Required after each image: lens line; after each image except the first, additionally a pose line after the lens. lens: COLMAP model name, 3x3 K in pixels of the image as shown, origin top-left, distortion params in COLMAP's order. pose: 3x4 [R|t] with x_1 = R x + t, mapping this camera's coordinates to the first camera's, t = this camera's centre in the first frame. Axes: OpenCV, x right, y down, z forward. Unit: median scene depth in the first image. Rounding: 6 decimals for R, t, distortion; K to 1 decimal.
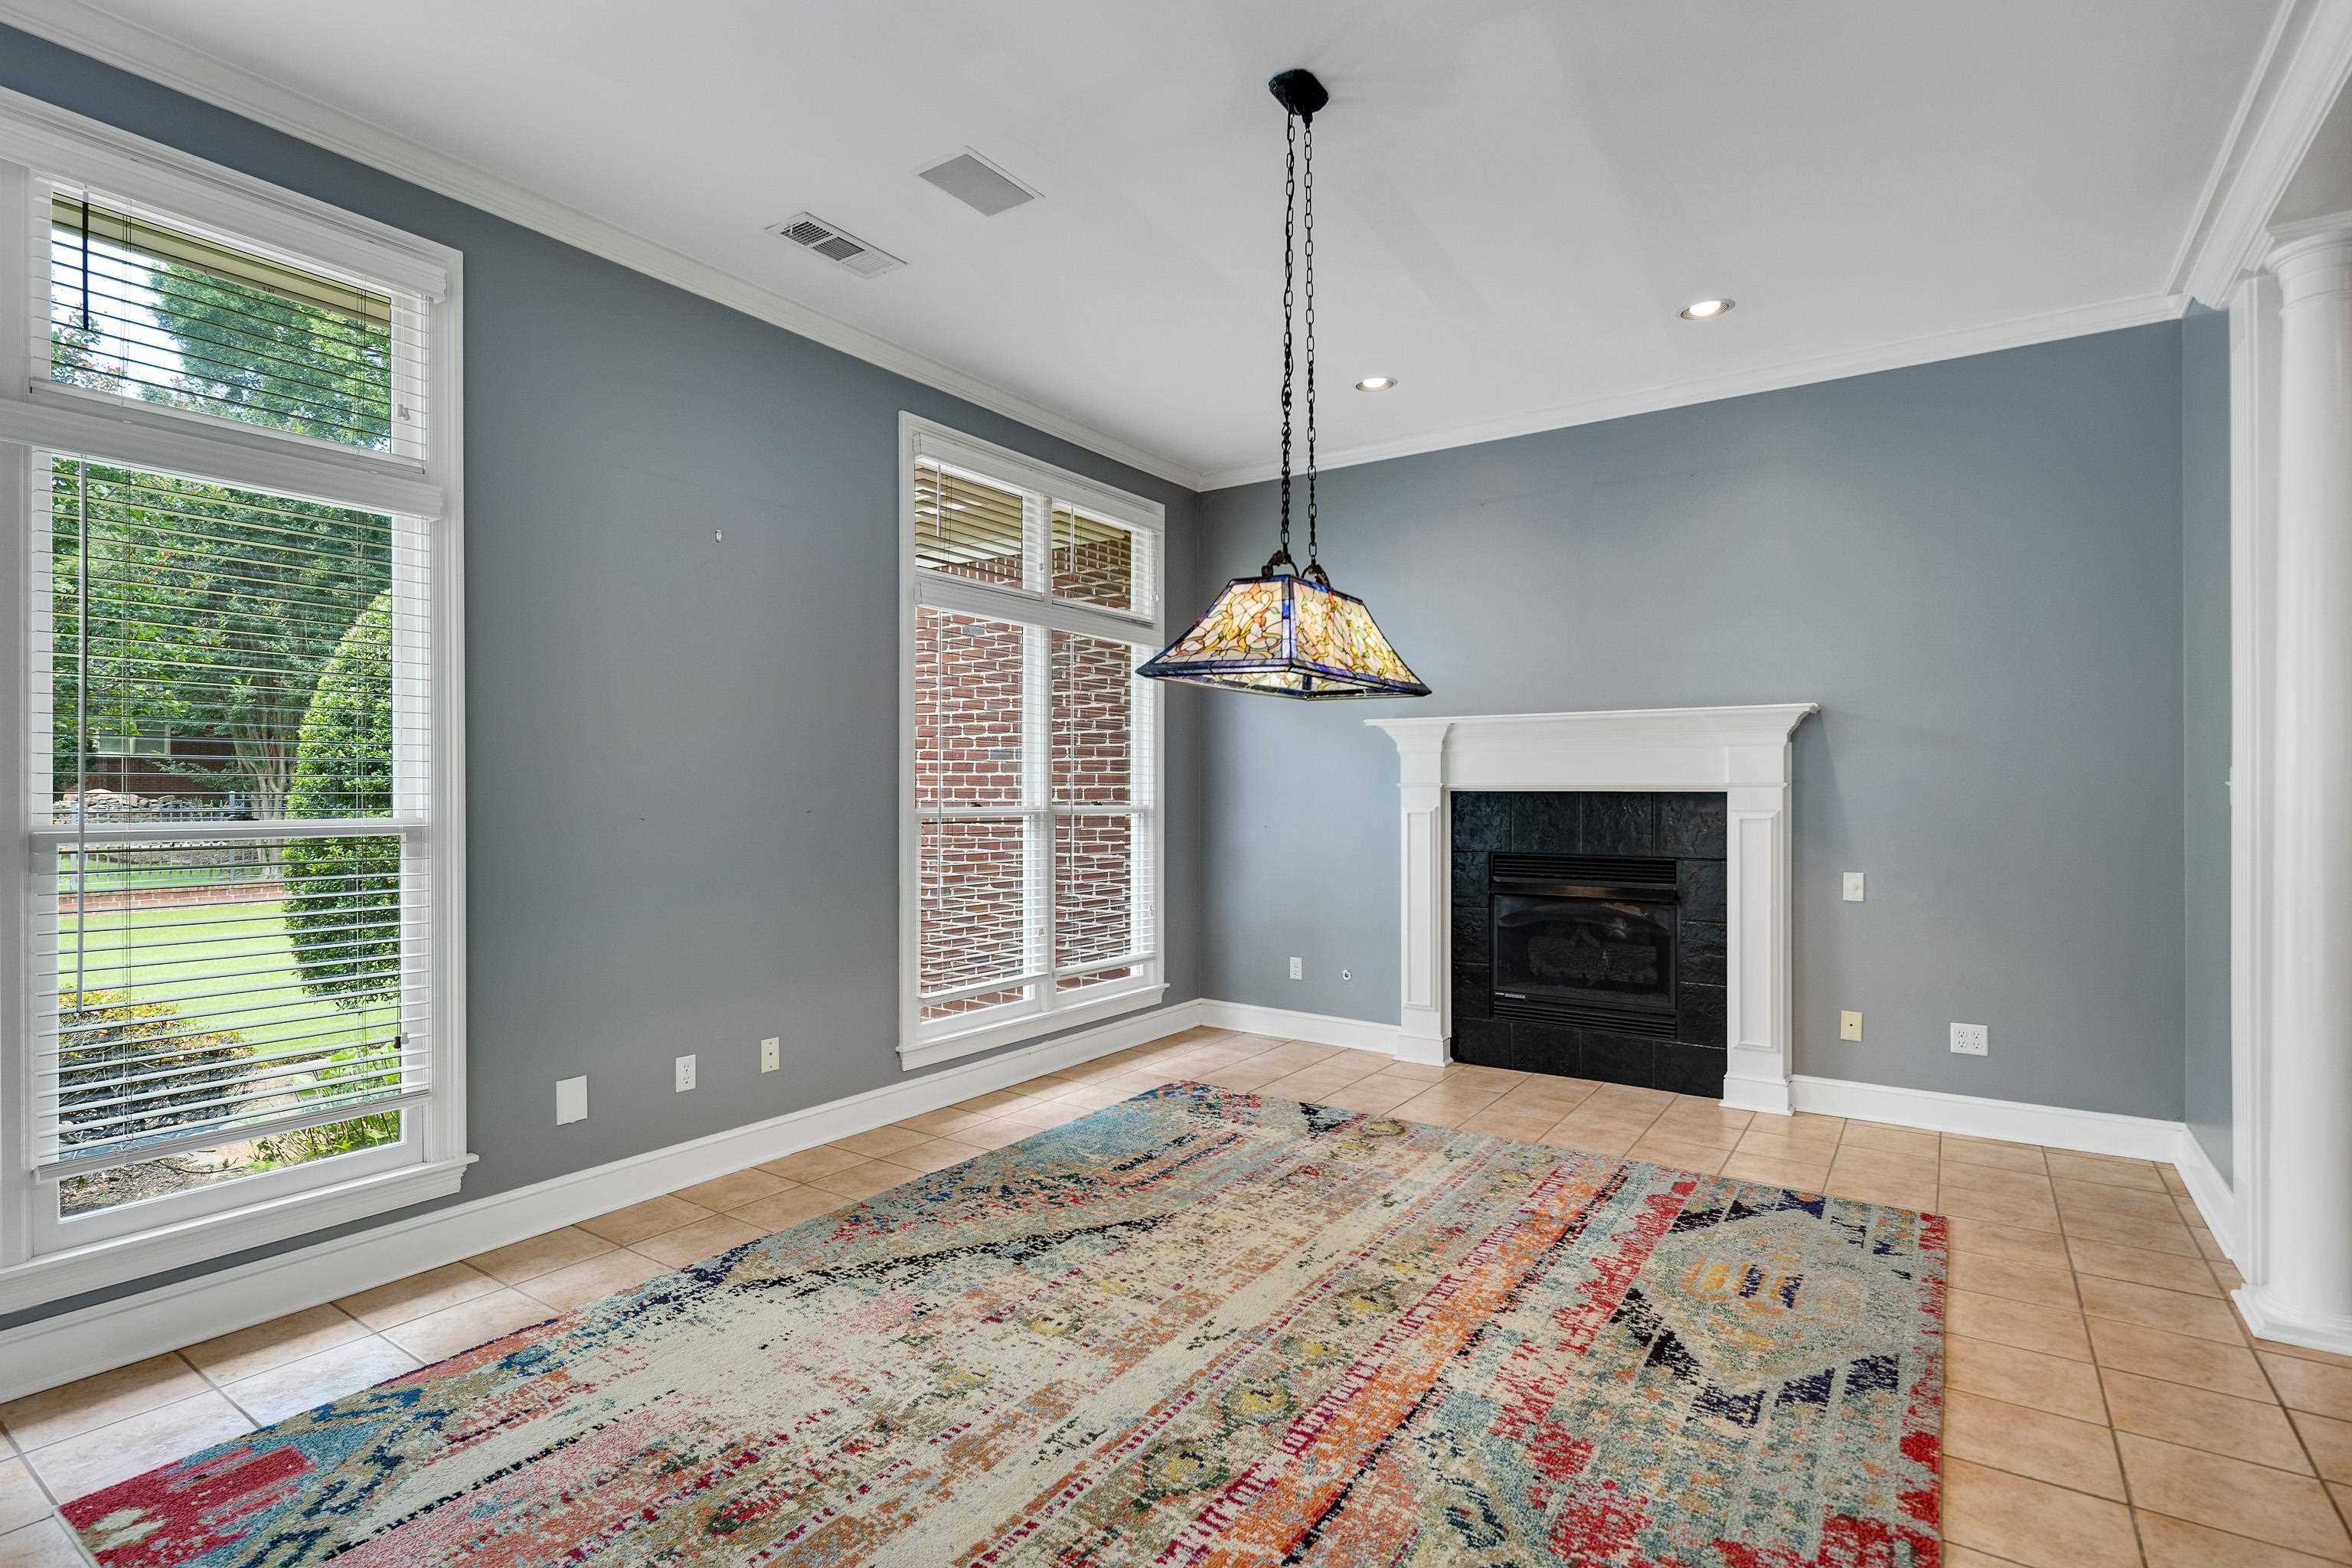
lens RADIAL K [[1141.8, 0, 1176.7], [0, 1141.8, 784.3], [0, 0, 1]] dist [-0.002849, -0.000757]
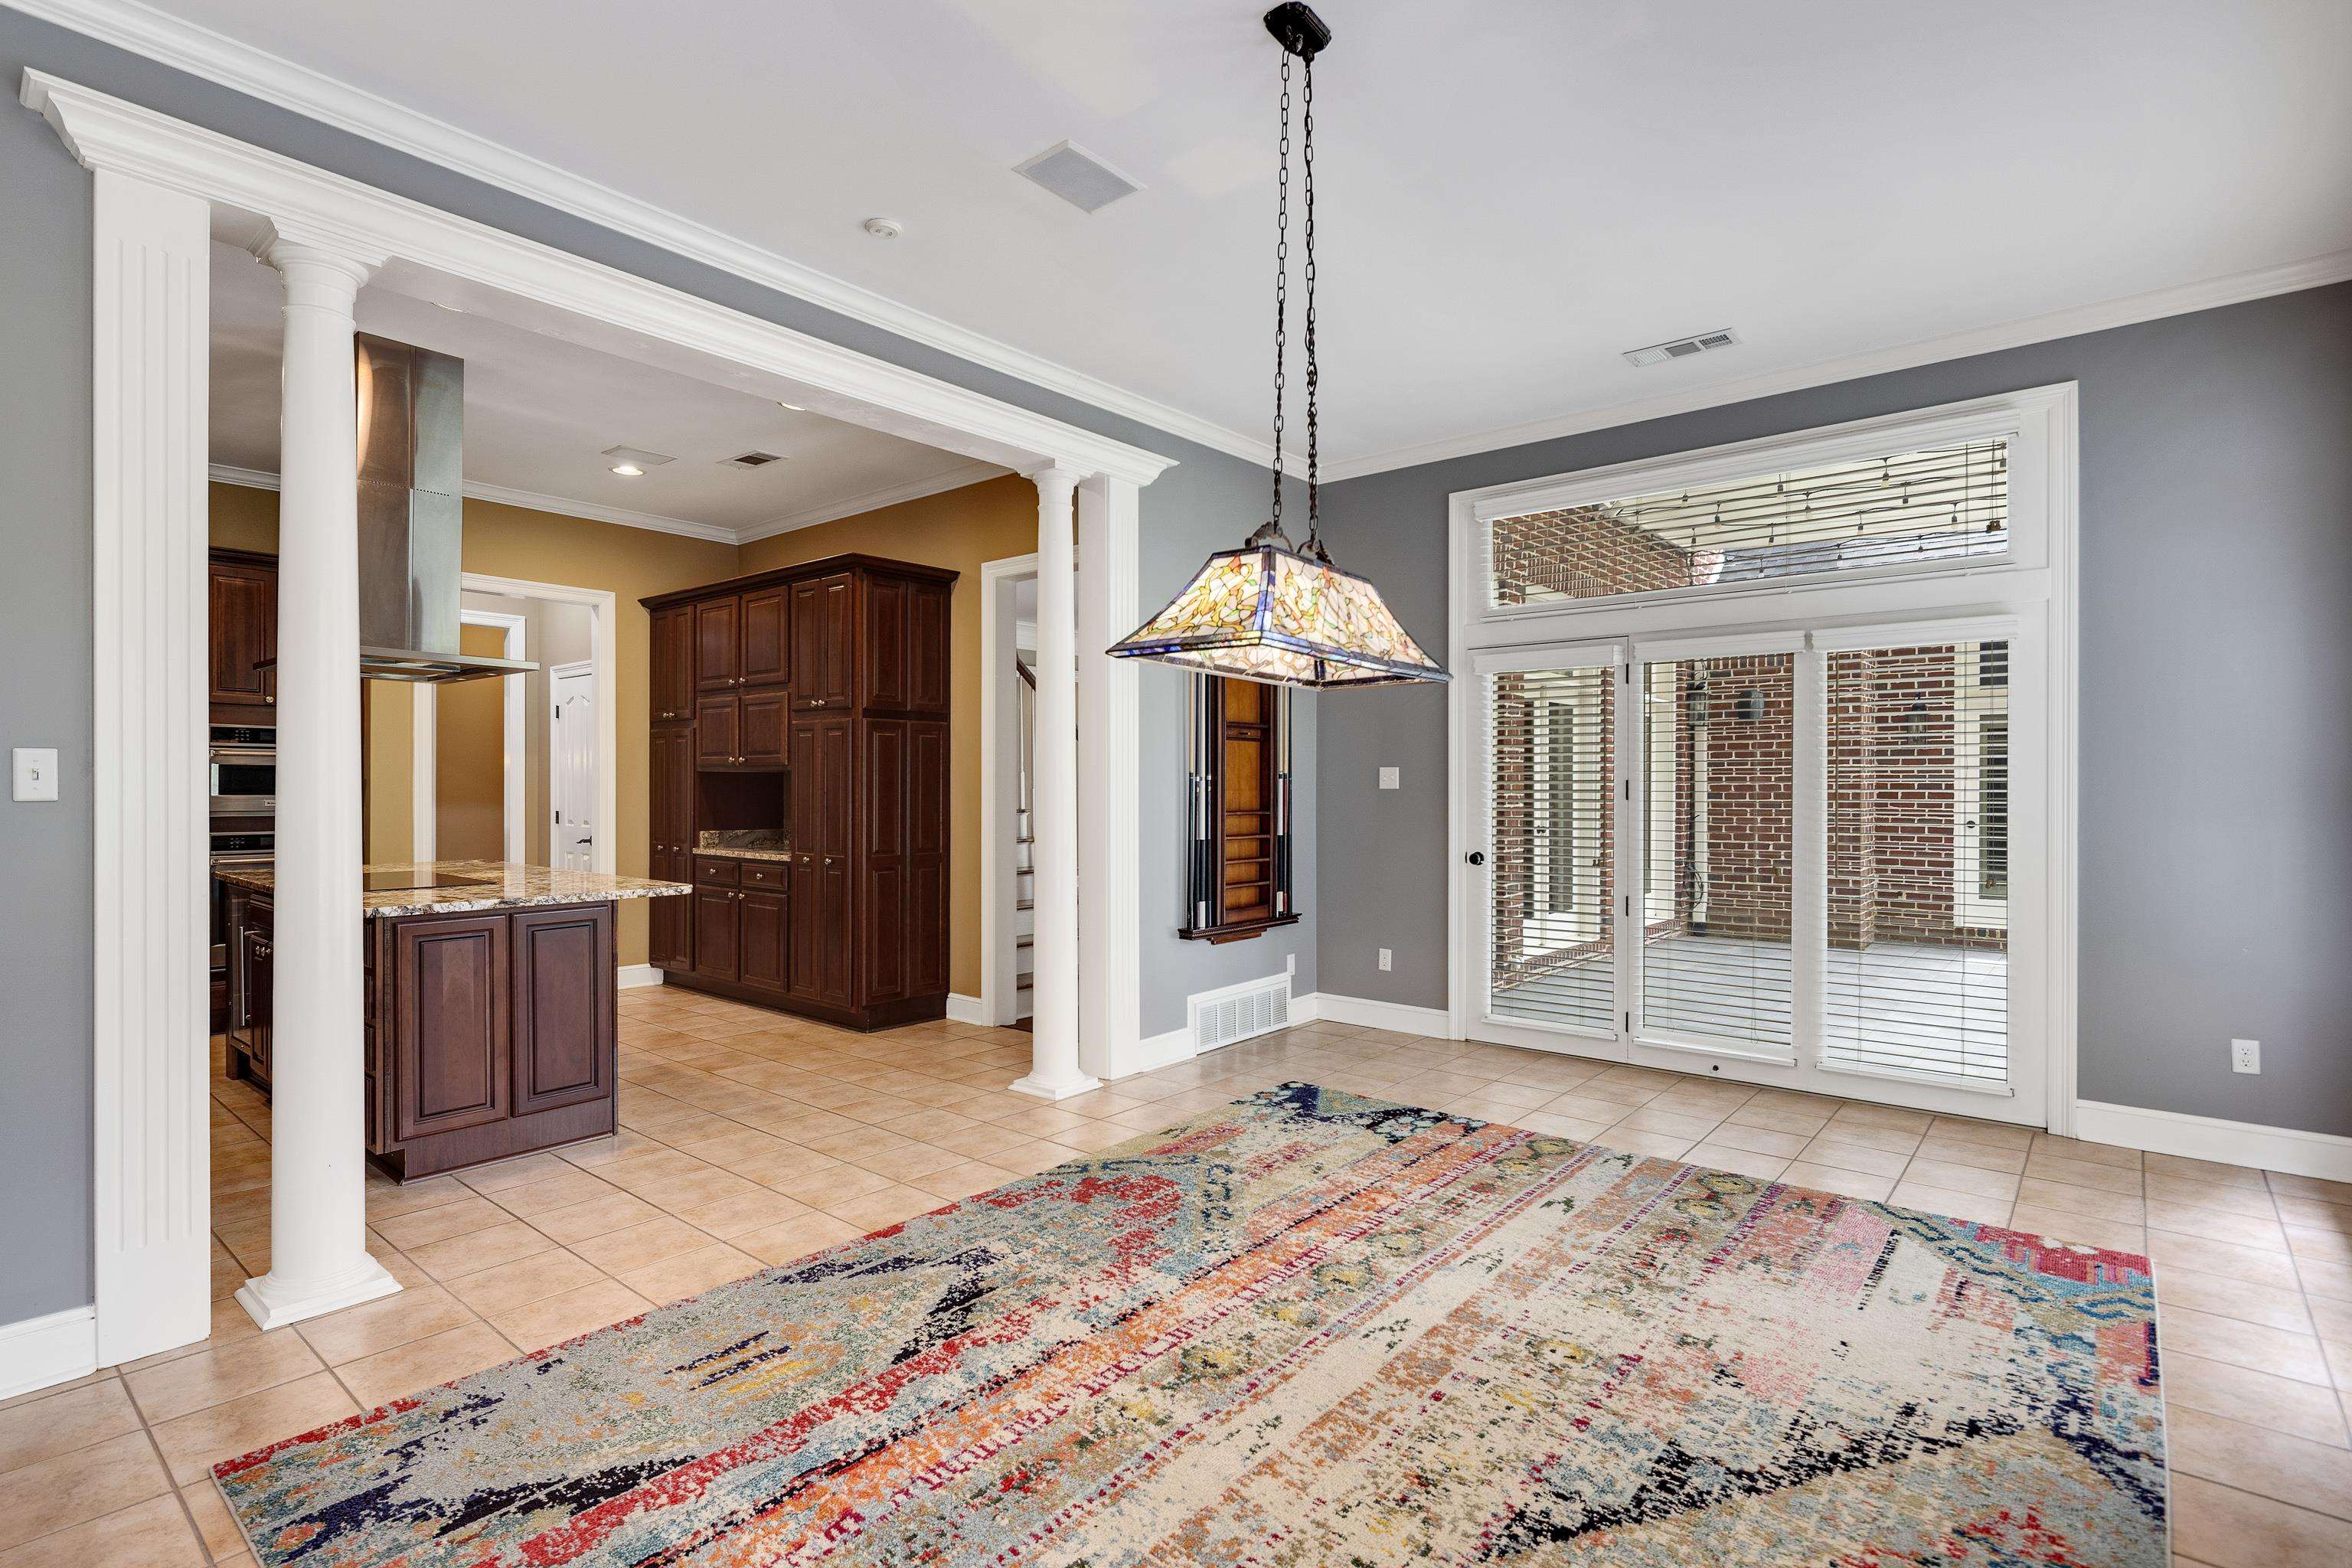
lens RADIAL K [[1141.8, 0, 1173.0], [0, 1141.8, 785.3], [0, 0, 1]] dist [-0.002849, -0.000757]
pose [[-0.994792, -0.000862, 0.101922, 0.109239], [-0.001234, 0.999993, -0.003581, 0.011520], [-0.101919, -0.003688, -0.994786, 1.898317]]
